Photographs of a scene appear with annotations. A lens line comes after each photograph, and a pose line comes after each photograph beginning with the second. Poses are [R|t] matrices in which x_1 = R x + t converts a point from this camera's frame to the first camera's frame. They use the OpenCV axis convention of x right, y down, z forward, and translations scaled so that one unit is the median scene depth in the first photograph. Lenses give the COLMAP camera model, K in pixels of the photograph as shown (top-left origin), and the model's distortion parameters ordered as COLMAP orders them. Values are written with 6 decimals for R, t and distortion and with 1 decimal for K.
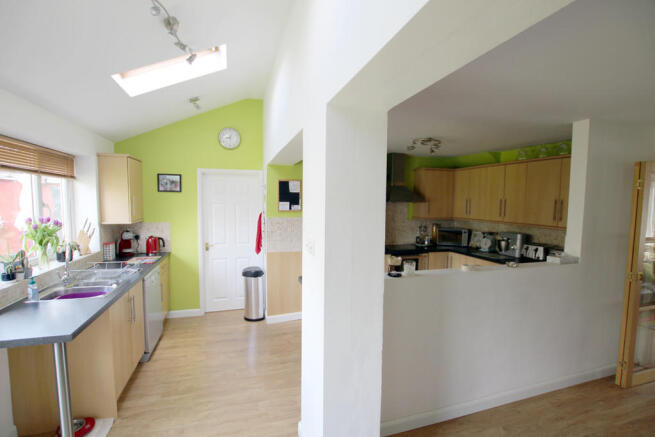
lens RADIAL K [[299.6, 0, 326.5], [0, 299.6, 222.5], [0, 0, 1]] dist [-0.025517, -0.000126]
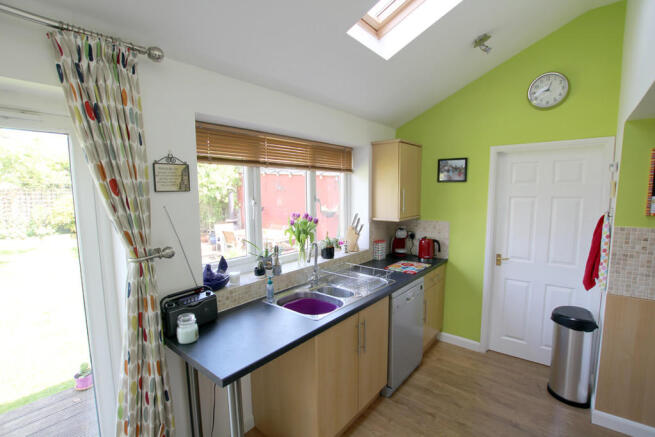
lens RADIAL K [[299.6, 0, 326.5], [0, 299.6, 222.5], [0, 0, 1]] dist [-0.025517, -0.000126]
pose [[0.540899, 0.076414, -0.837609, -0.050180], [-0.046613, 0.997057, 0.060859, -0.031729], [0.839795, 0.006125, 0.542869, 0.324826]]
